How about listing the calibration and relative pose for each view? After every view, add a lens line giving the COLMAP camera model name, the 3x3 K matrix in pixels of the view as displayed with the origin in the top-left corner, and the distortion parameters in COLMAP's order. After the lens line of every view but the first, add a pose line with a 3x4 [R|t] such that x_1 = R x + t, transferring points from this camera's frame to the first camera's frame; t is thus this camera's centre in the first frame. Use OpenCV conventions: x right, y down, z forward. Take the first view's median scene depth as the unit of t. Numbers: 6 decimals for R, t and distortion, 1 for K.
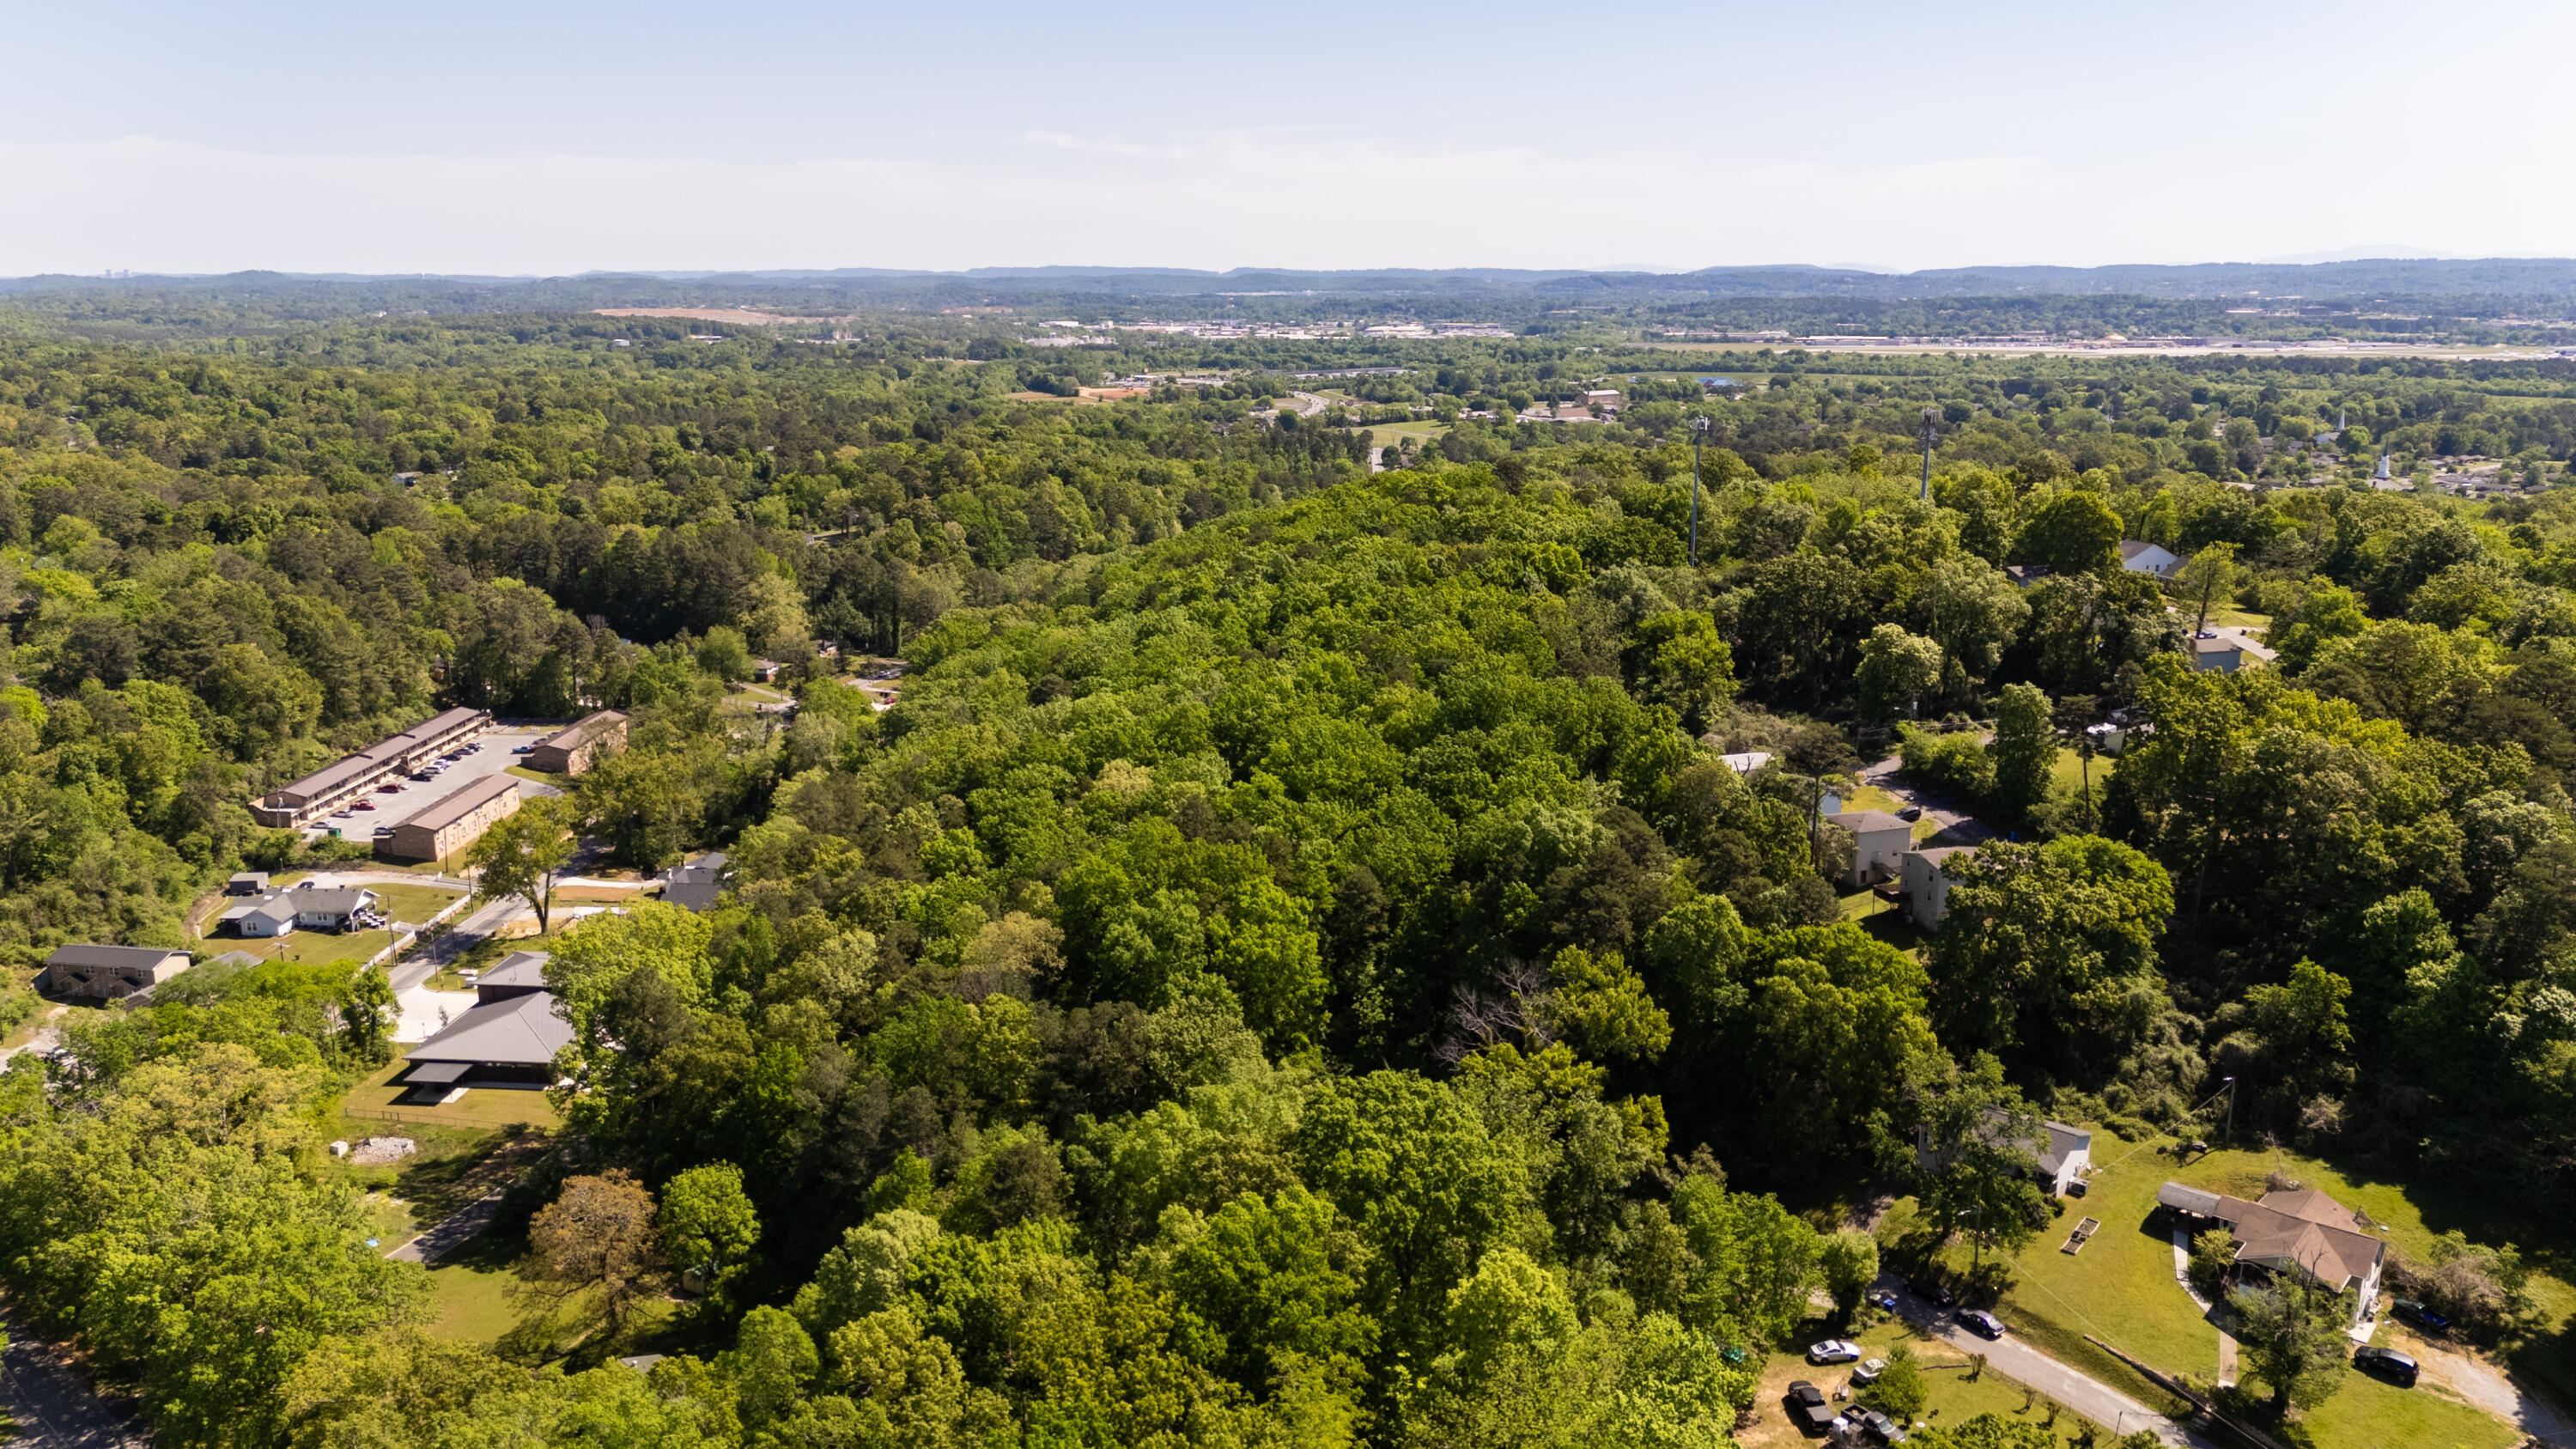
lens RADIAL K [[1883.0, 0, 1288.0], [0, 1883.0, 724.5], [0, 0, 1]] dist [0.080316, -0.072123]
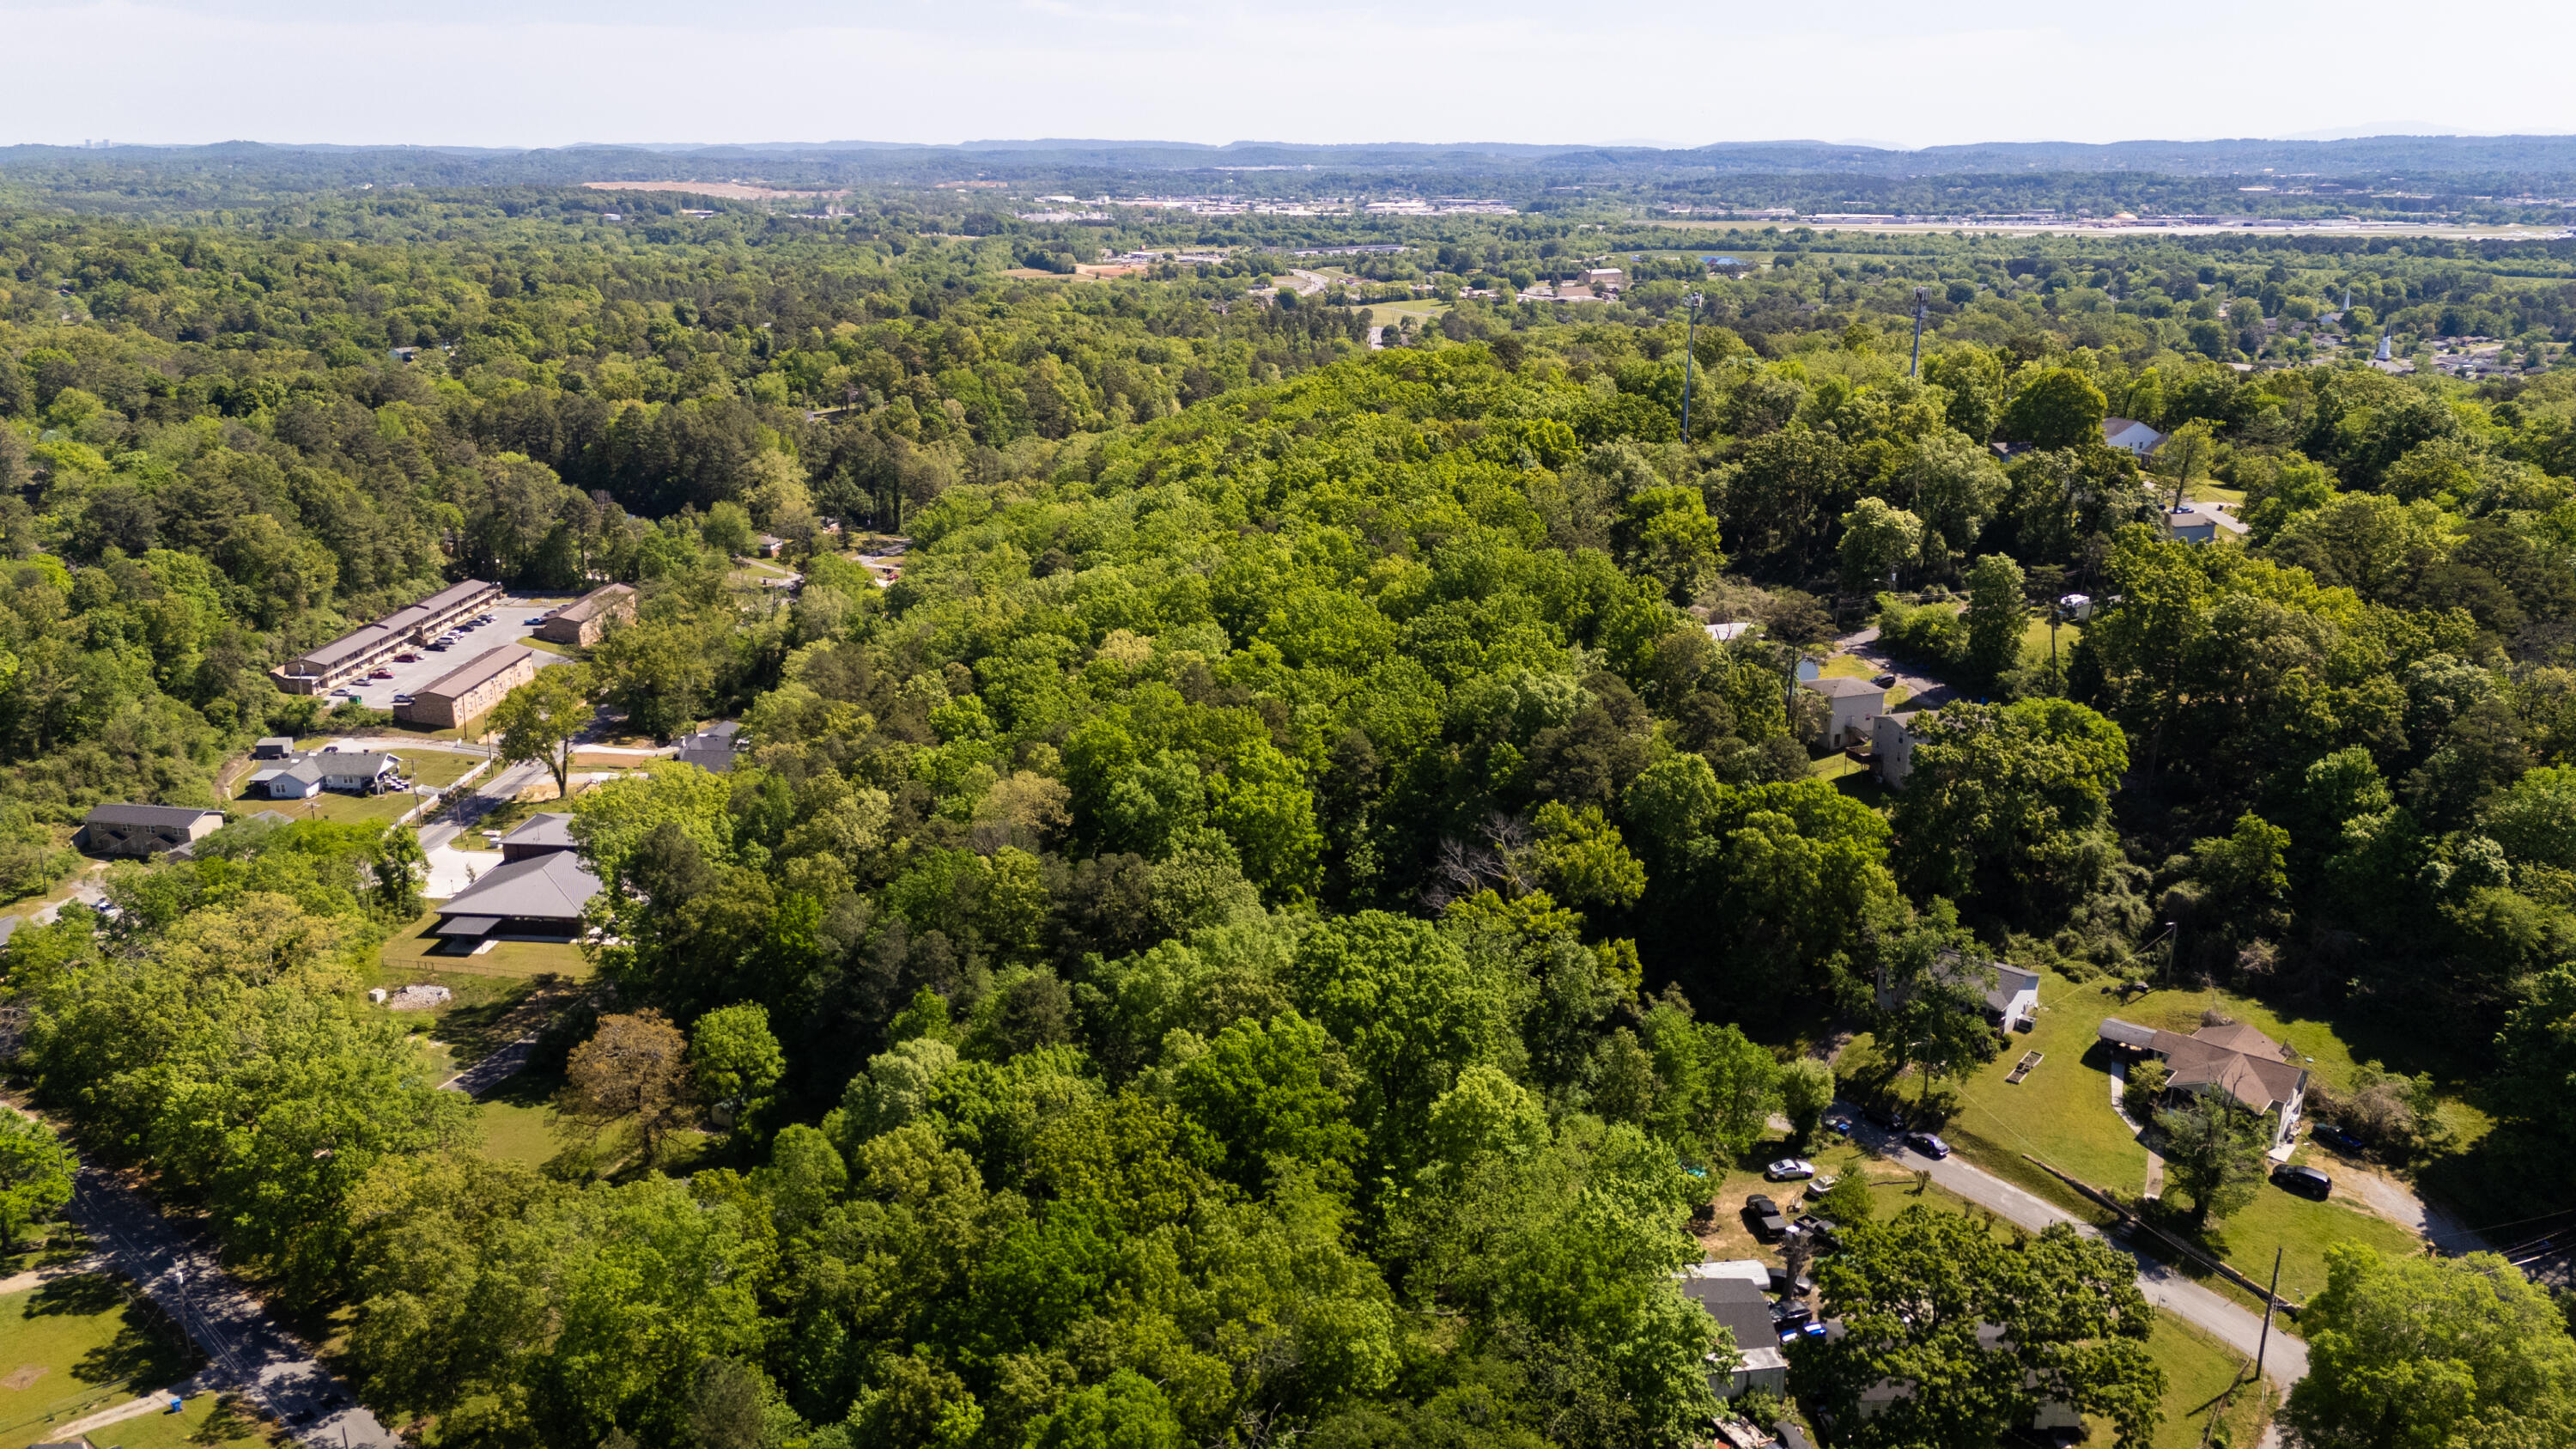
lens RADIAL K [[1883.0, 0, 1288.0], [0, 1883.0, 724.5], [0, 0, 1]] dist [0.080316, -0.072123]
pose [[0.999995, 0.002874, 0.000944, 0.000572], [-0.002926, 0.998127, 0.061106, 0.006072], [-0.000767, -0.061109, 0.998131, -0.025218]]
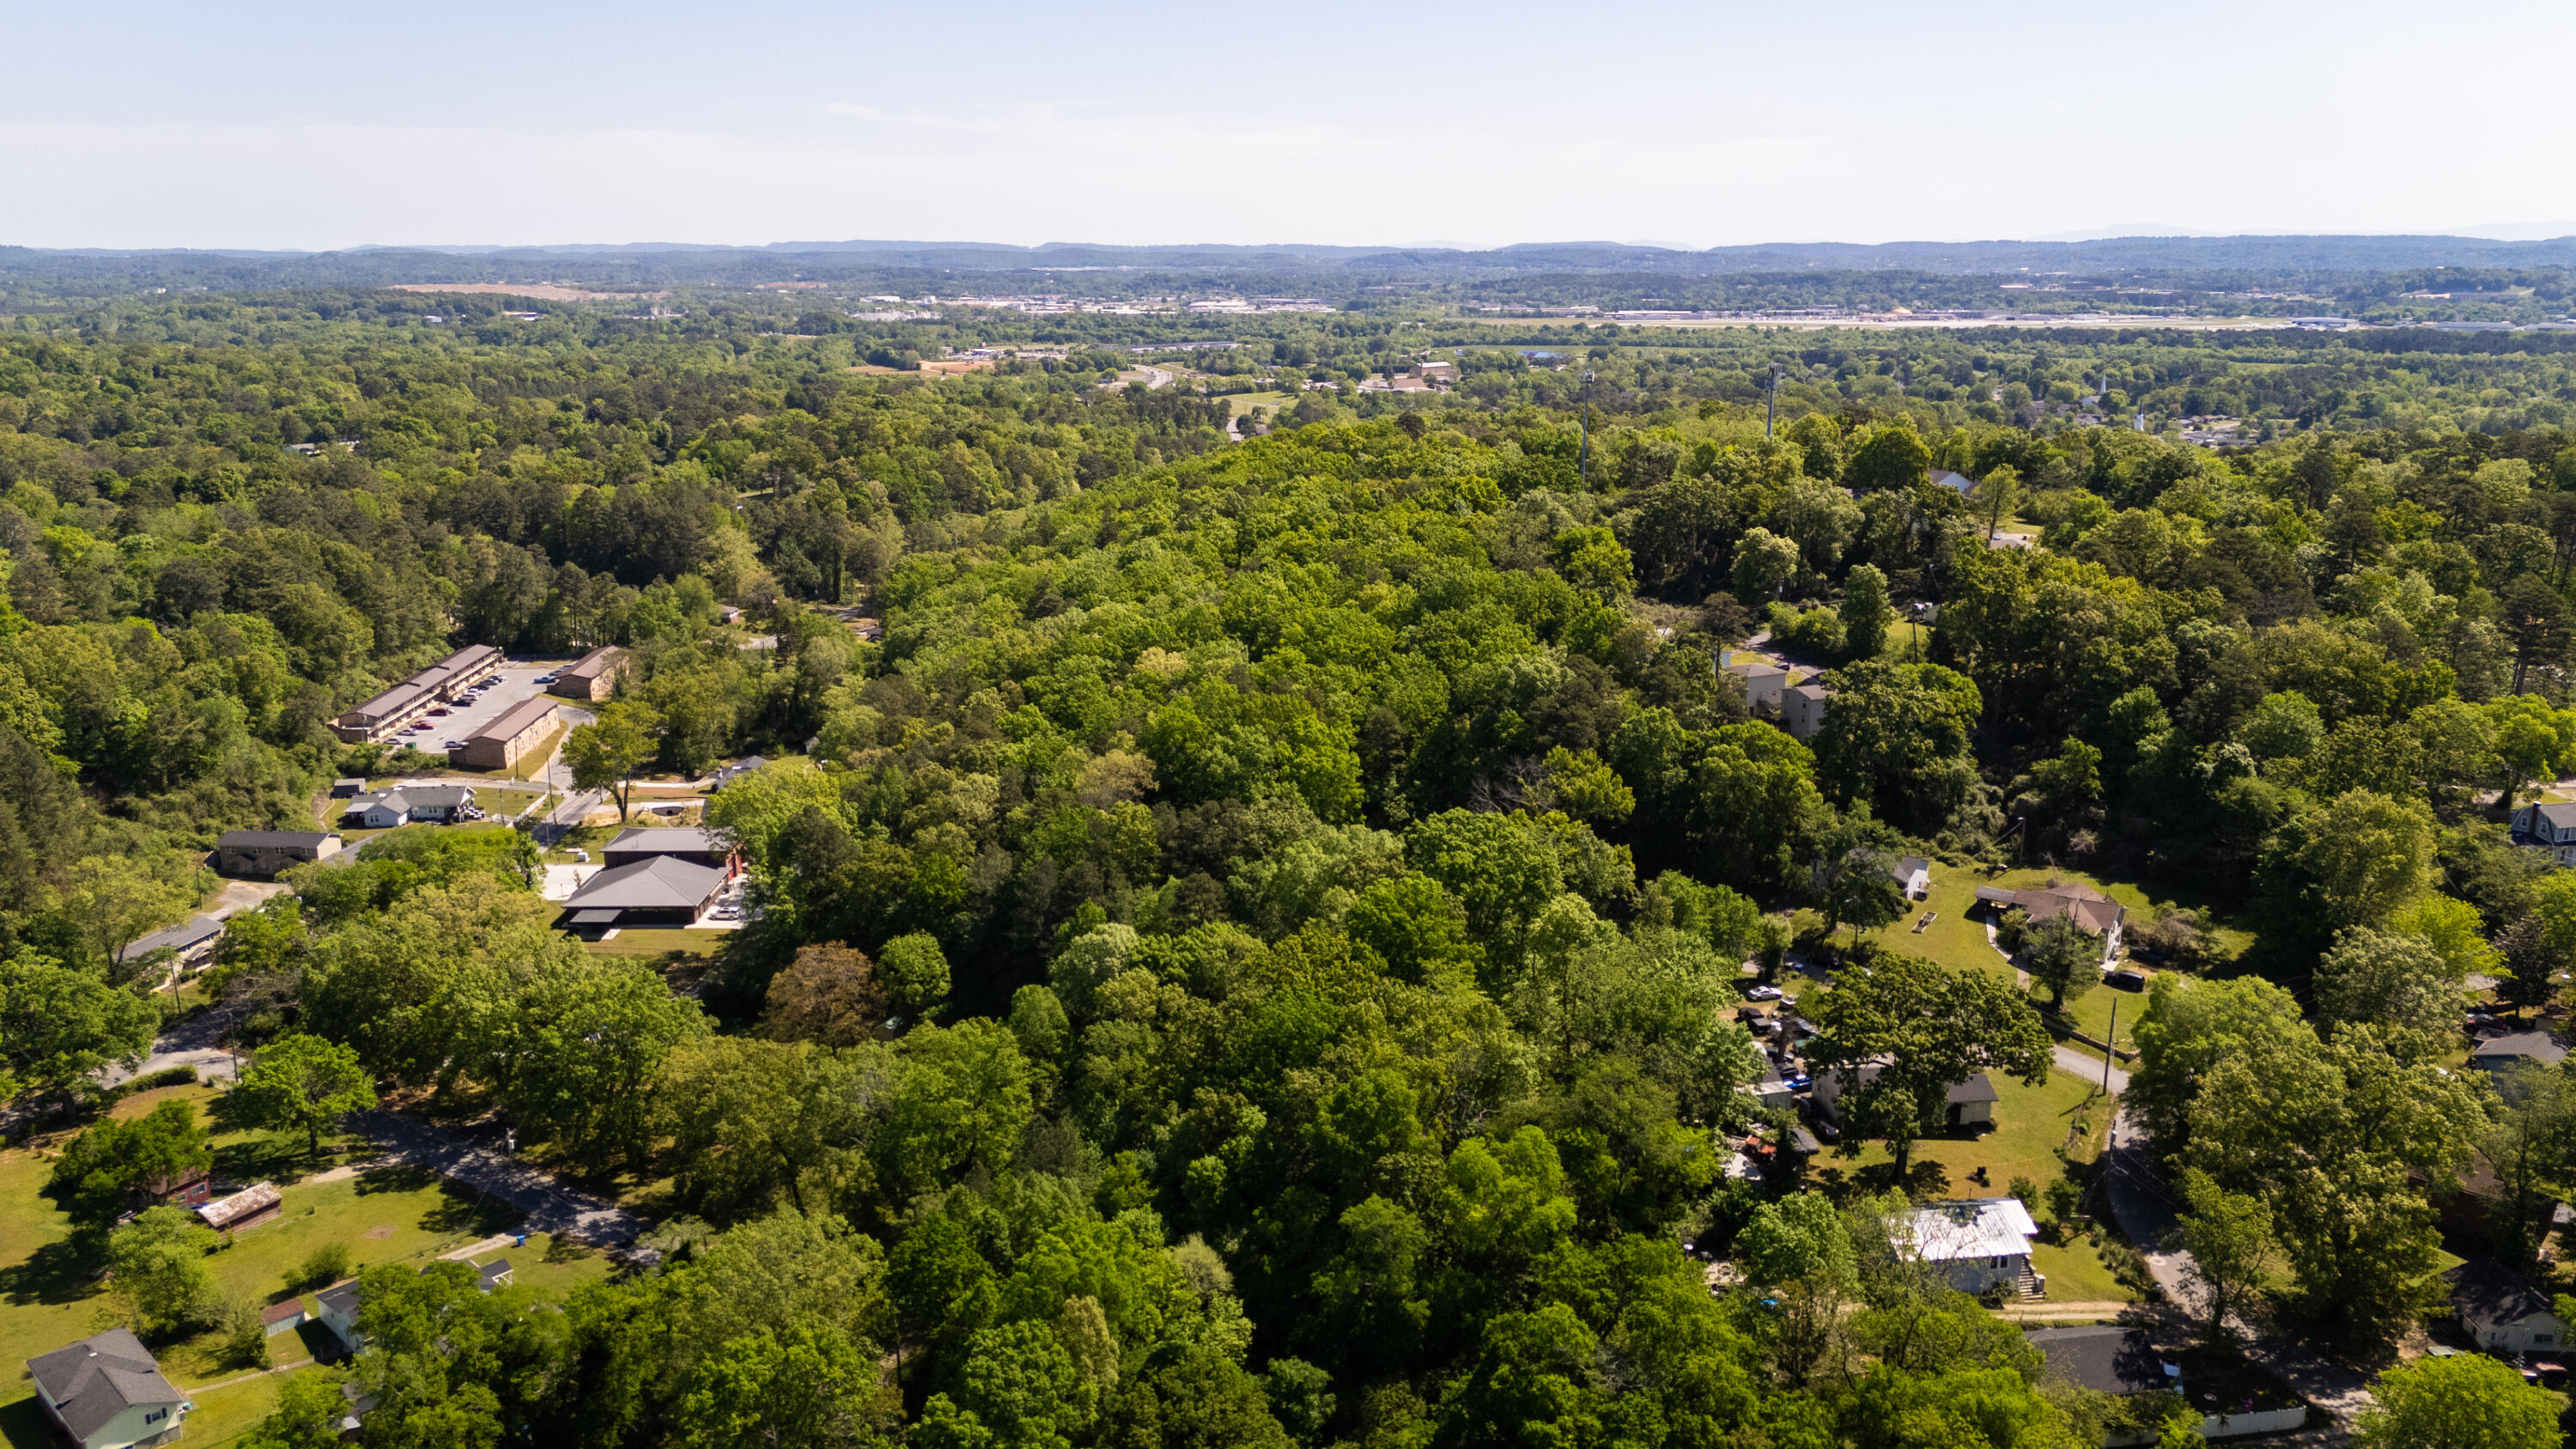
lens RADIAL K [[1883.0, 0, 1288.0], [0, 1883.0, 724.5], [0, 0, 1]] dist [0.080316, -0.072123]
pose [[0.995208, -0.024037, 0.094775, -0.094893], [0.022904, 0.999653, 0.013023, 0.043684], [-0.095055, -0.010790, 0.995414, -0.184554]]
